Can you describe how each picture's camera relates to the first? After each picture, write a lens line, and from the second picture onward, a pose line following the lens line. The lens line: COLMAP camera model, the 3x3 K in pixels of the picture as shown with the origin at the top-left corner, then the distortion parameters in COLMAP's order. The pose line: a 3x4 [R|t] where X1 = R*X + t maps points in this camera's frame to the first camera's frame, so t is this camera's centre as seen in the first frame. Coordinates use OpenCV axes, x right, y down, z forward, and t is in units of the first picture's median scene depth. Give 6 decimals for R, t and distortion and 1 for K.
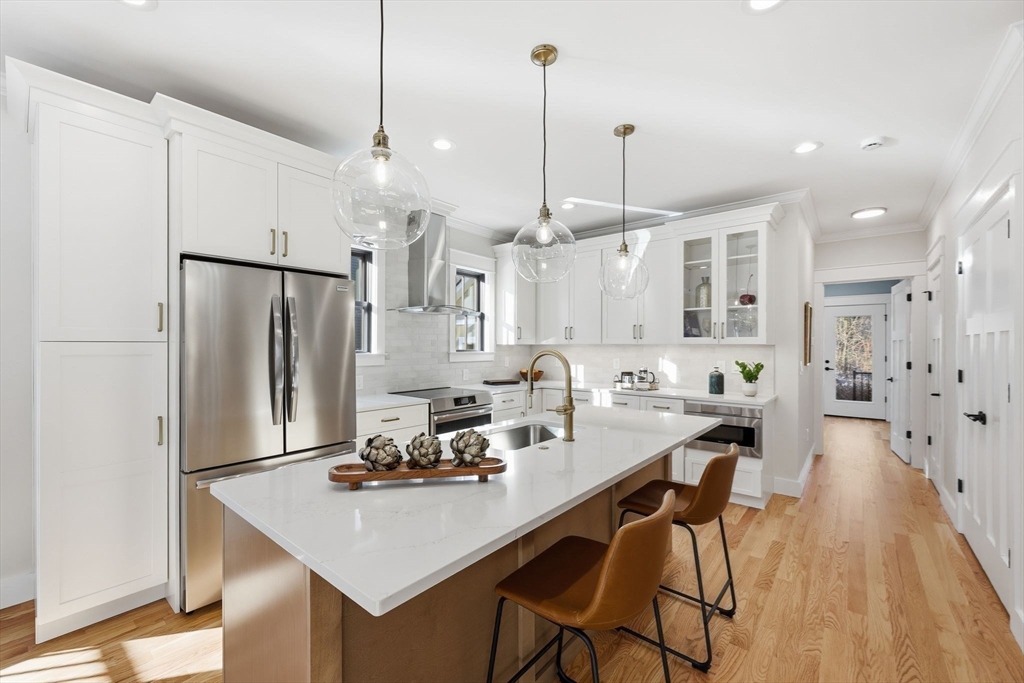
lens RADIAL K [[416.0, 0, 511.1], [0, 416.0, 344.6], [0, 0, 1]] dist [-0.000282, -0.000188]
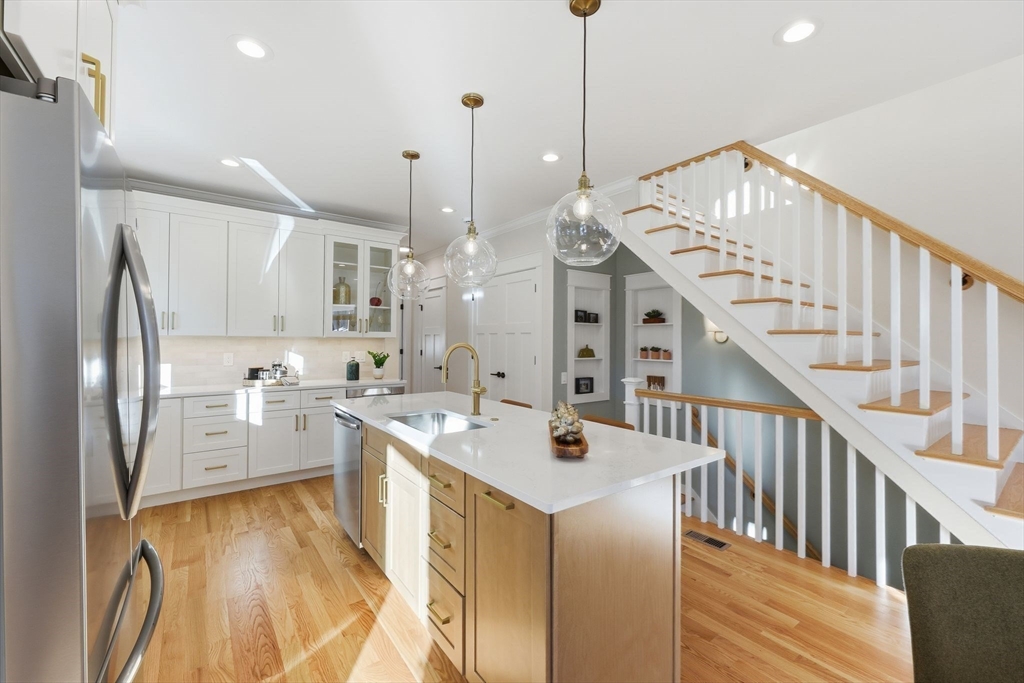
lens RADIAL K [[423.4, 0, 511.8], [0, 423.4, 336.8], [0, 0, 1]] dist [0.000508, -0.000006]
pose [[0.236434, 0.006812, 0.971624, -0.527411], [-0.007123, 0.999961, -0.005277, 0.000745], [-0.971621, -0.005673, 0.236473, 0.284680]]
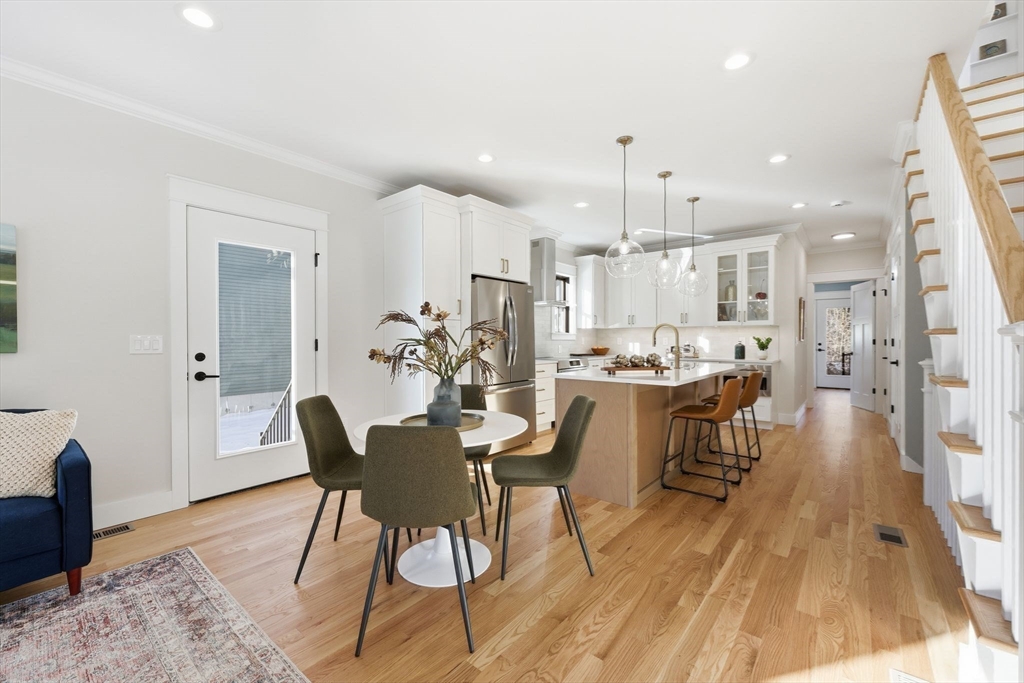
lens RADIAL K [[418.1, 0, 507.7], [0, 418.1, 340.9], [0, 0, 1]] dist [0.000345, 0.000034]
pose [[0.999988, -0.003116, -0.003720, -0.323847], [0.003137, 0.999979, 0.005668, 0.040971], [0.003702, -0.005680, 0.999977, -0.489092]]
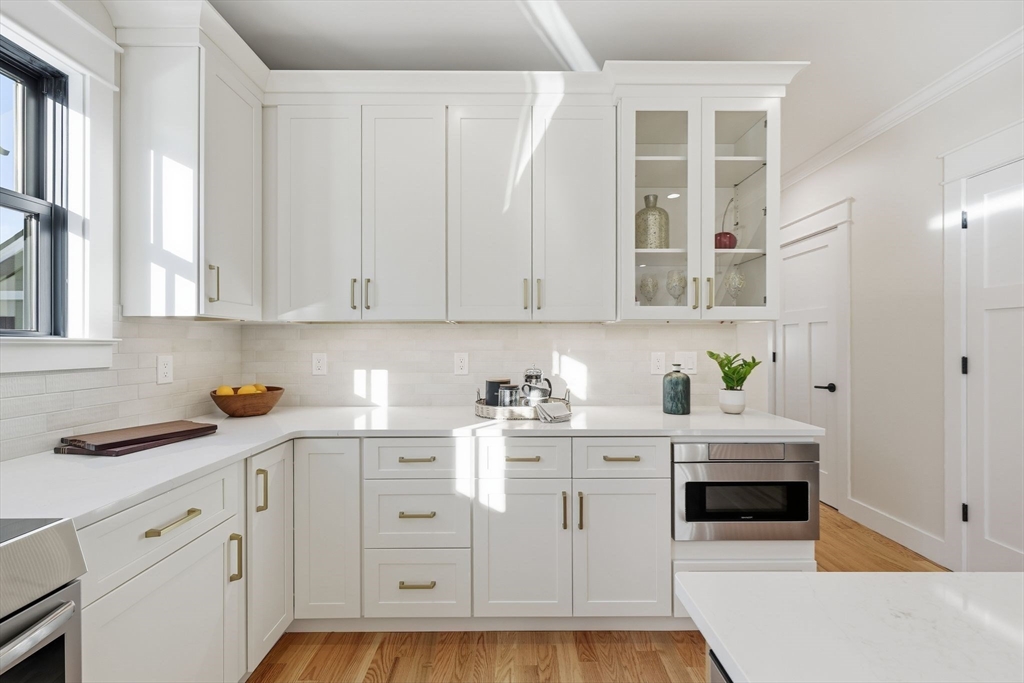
lens RADIAL K [[413.3, 0, 512.0], [0, 413.3, 341.5], [0, 0, 1]] dist [-0.000073, 0.000182]
pose [[0.768522, 0.000341, 0.639824, -0.010825], [0.000833, 0.999998, -0.001533, 0.024948], [-0.639823, 0.001711, 0.768520, 0.702229]]
